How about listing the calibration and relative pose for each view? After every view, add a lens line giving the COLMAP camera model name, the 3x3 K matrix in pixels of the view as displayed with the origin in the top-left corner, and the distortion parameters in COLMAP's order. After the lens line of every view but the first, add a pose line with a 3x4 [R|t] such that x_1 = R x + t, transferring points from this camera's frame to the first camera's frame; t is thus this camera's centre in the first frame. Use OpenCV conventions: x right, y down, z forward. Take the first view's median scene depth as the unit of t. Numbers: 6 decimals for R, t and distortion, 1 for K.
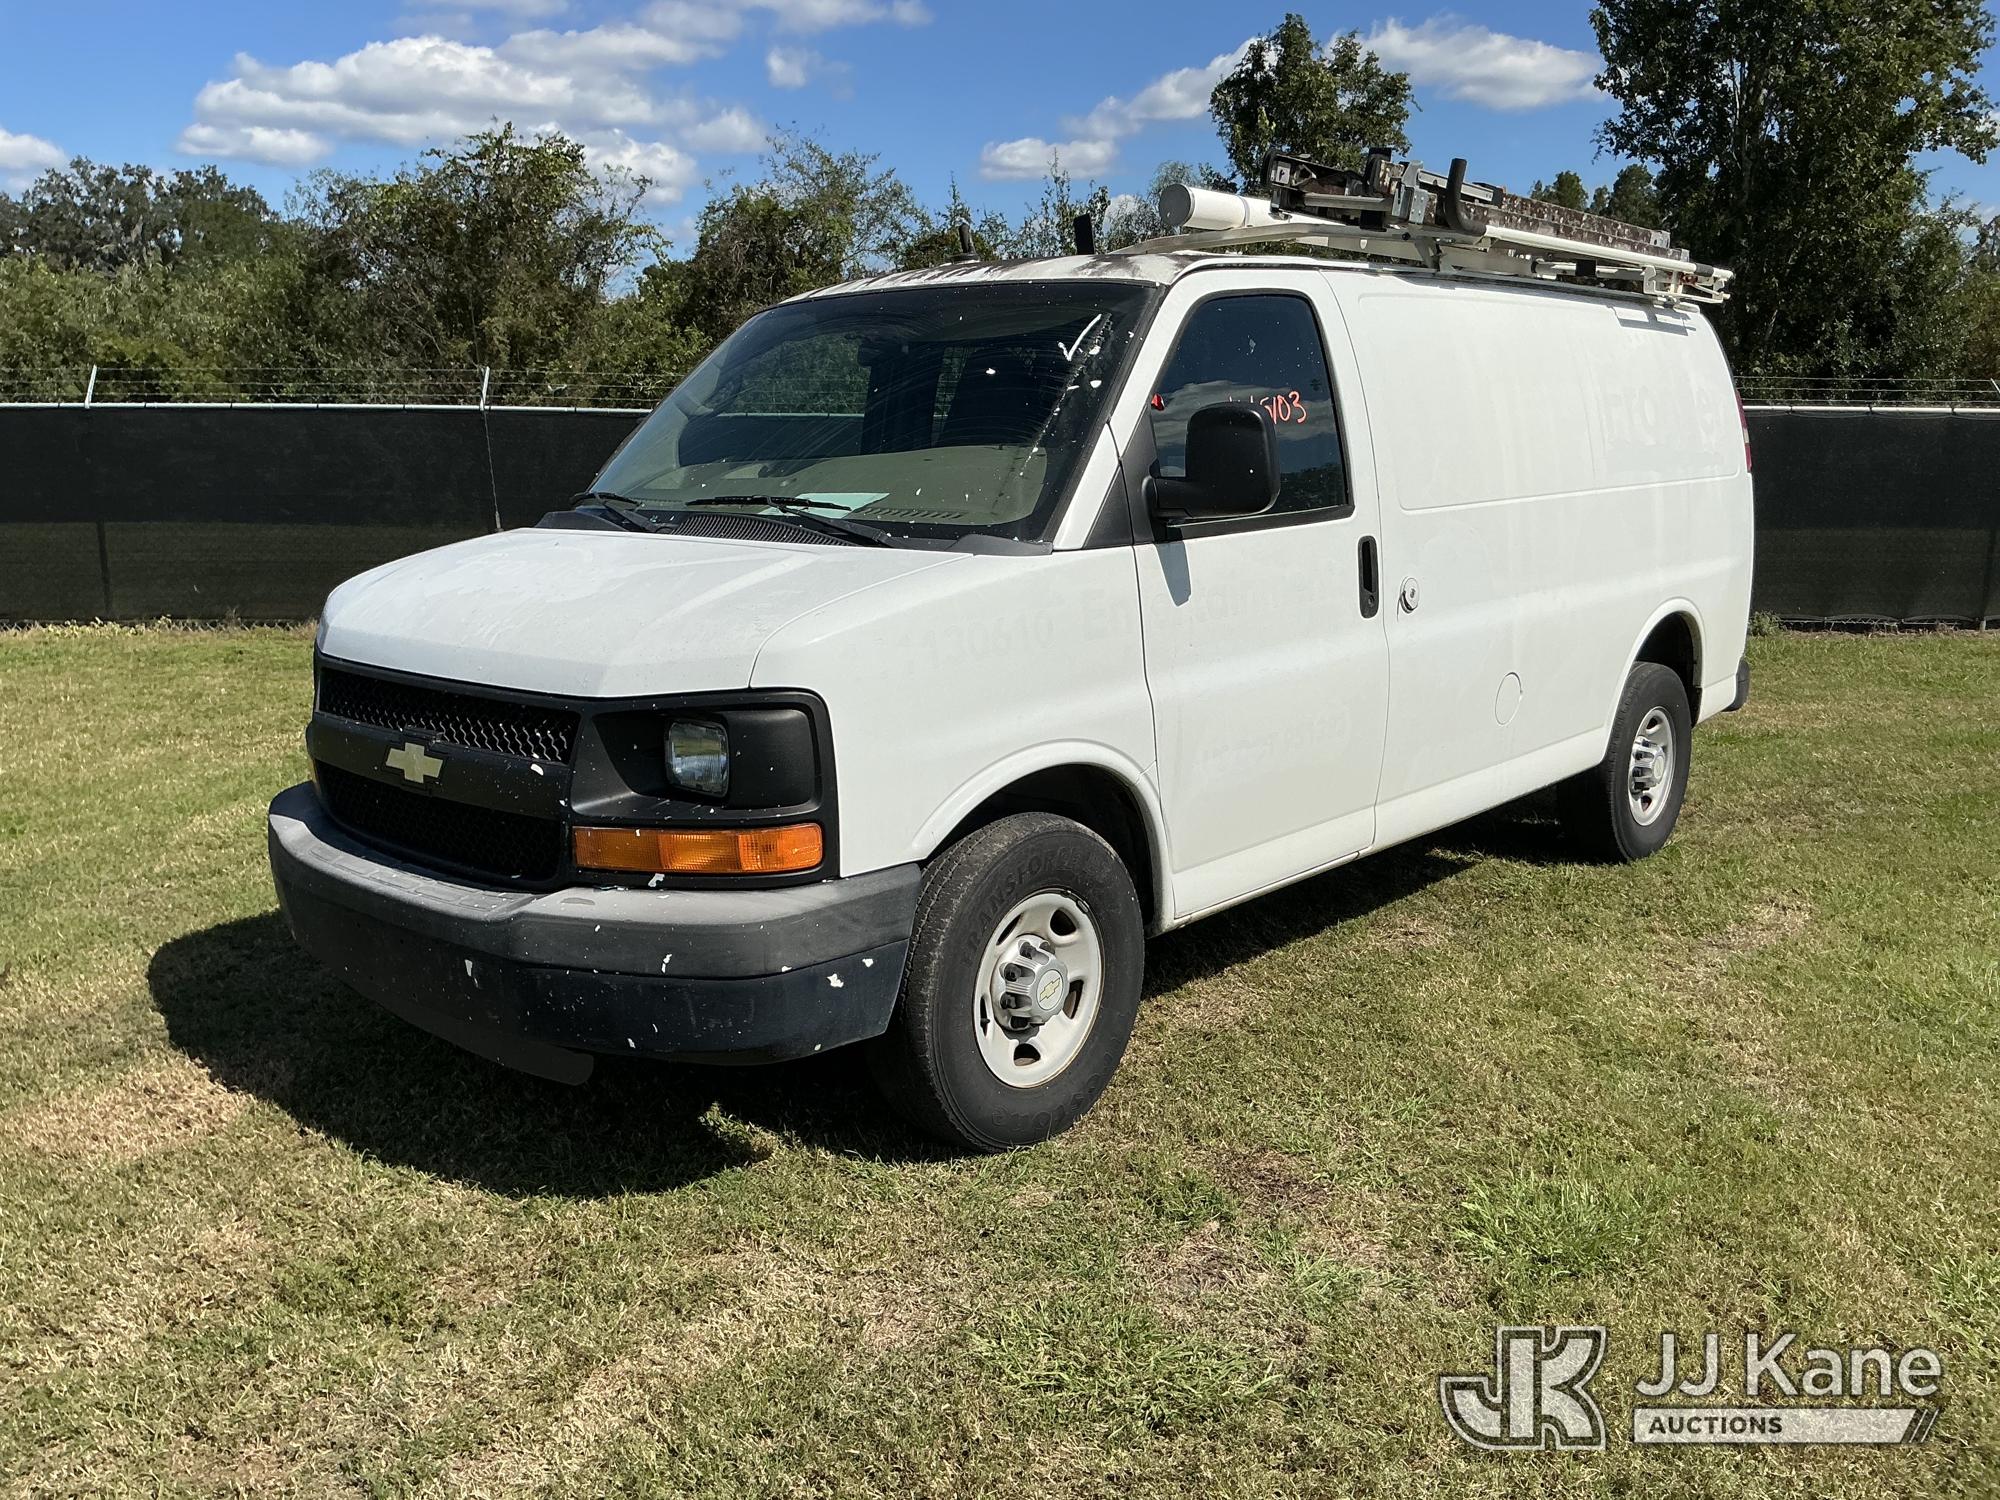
lens RADIAL K [[1630.0, 0, 1000.0], [0, 1630.0, 750.0], [0, 0, 1]] dist [0.072406, -0.117437]
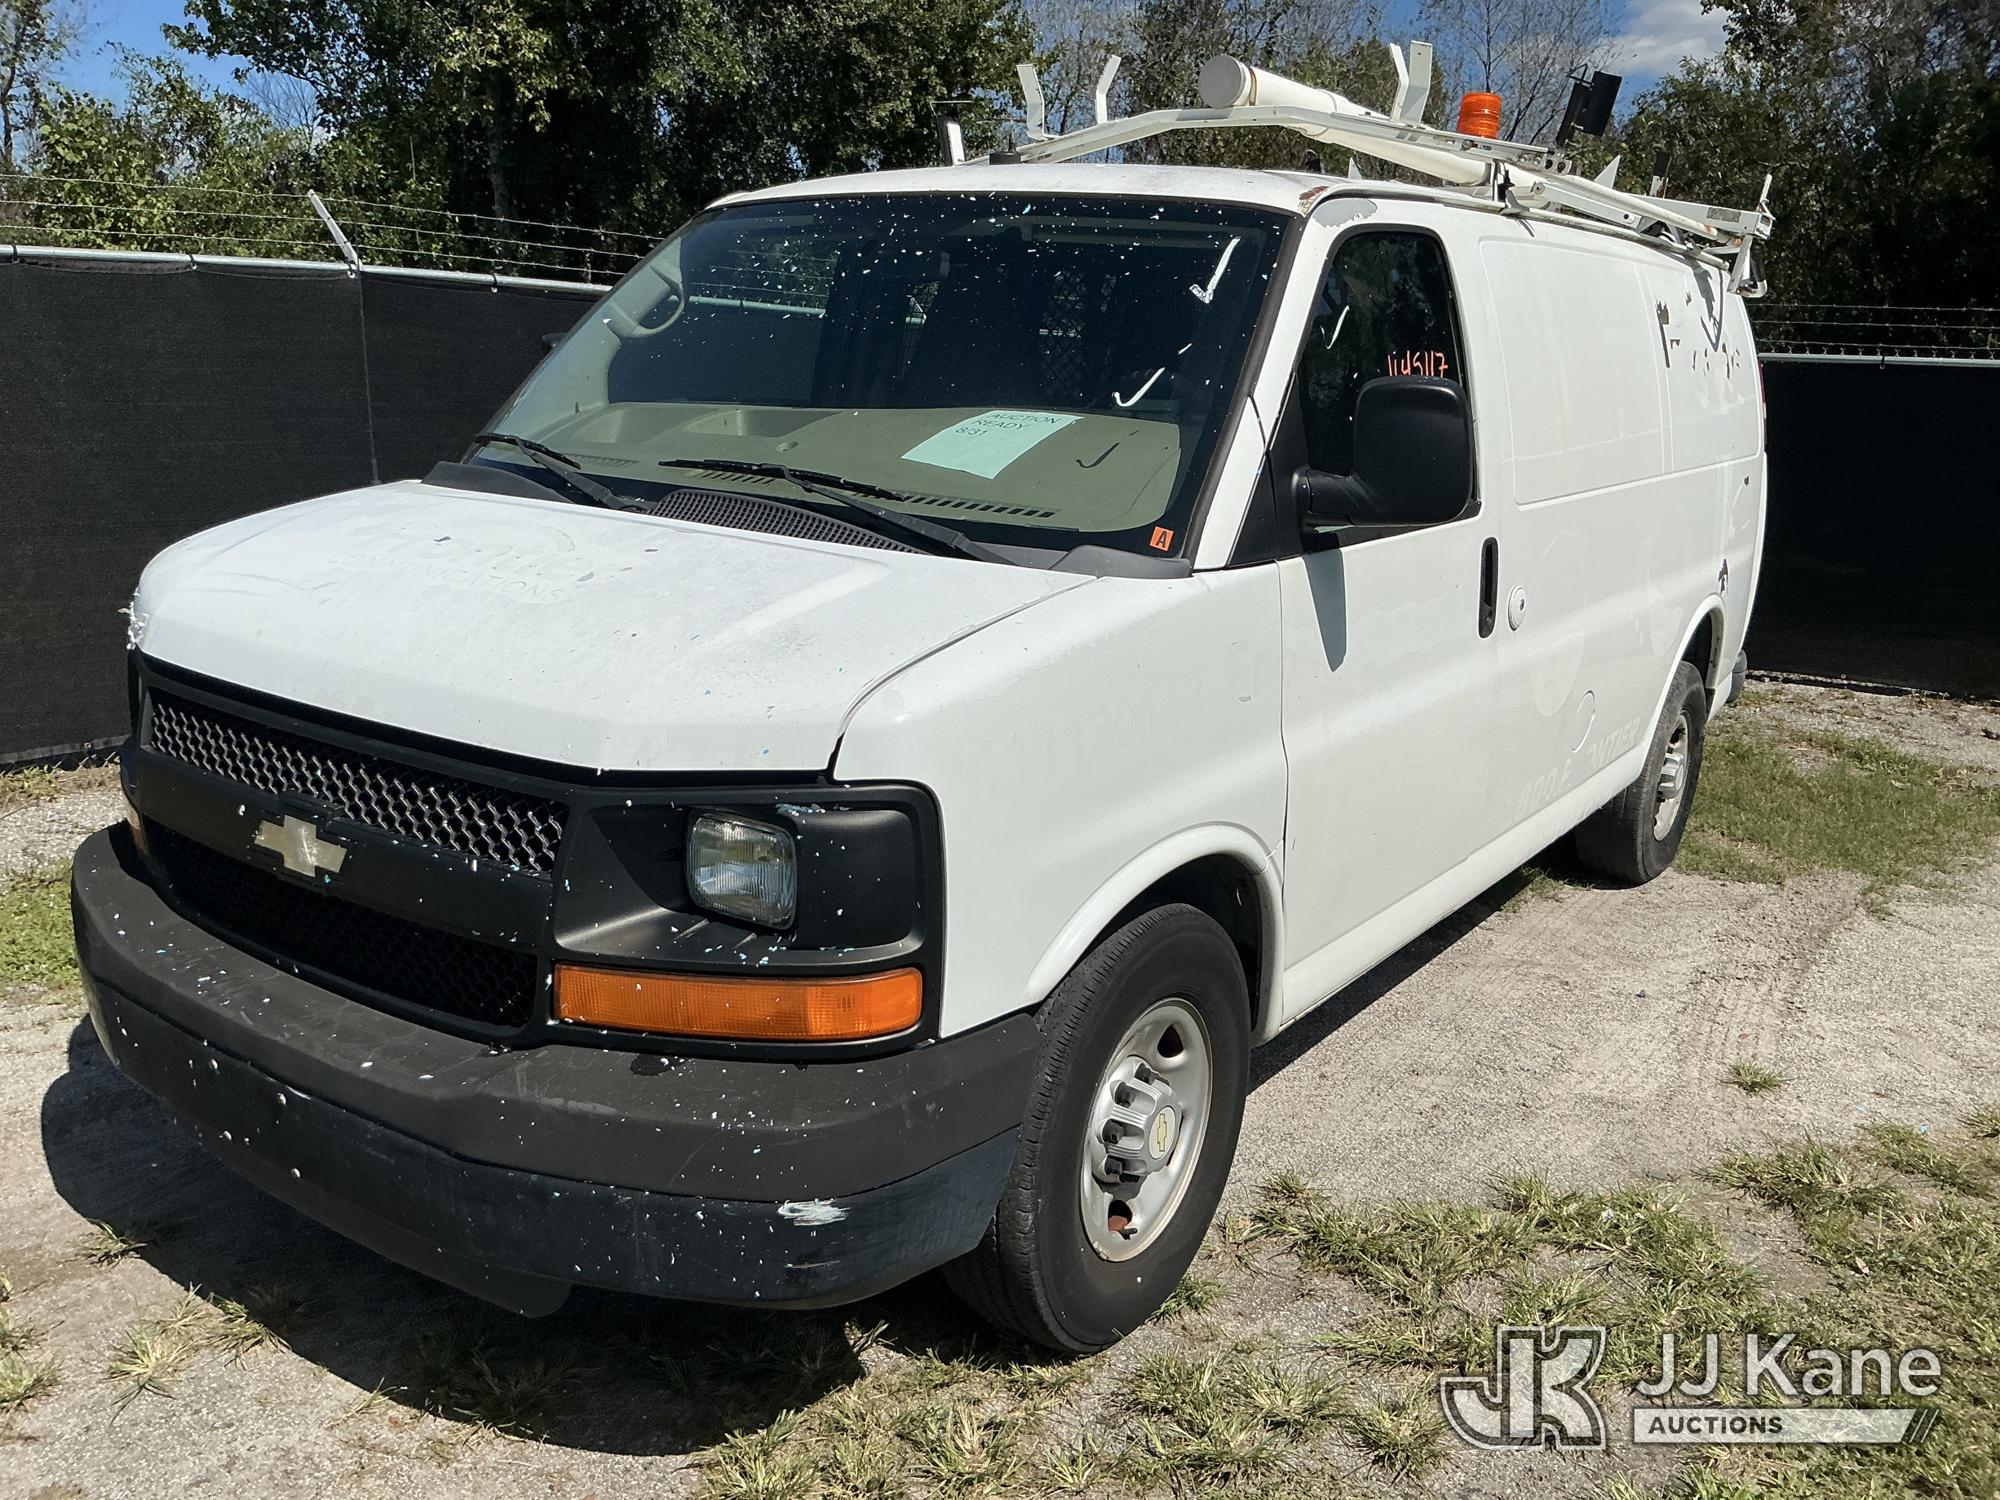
lens RADIAL K [[1630.0, 0, 1000.0], [0, 1630.0, 750.0], [0, 0, 1]] dist [0.072406, -0.117437]
pose [[0.992125, 0.019061, 0.123791, -0.139239], [-0.025789, 0.998263, 0.052969, -0.072677], [-0.122567, -0.055744, 0.990894, 0.252854]]
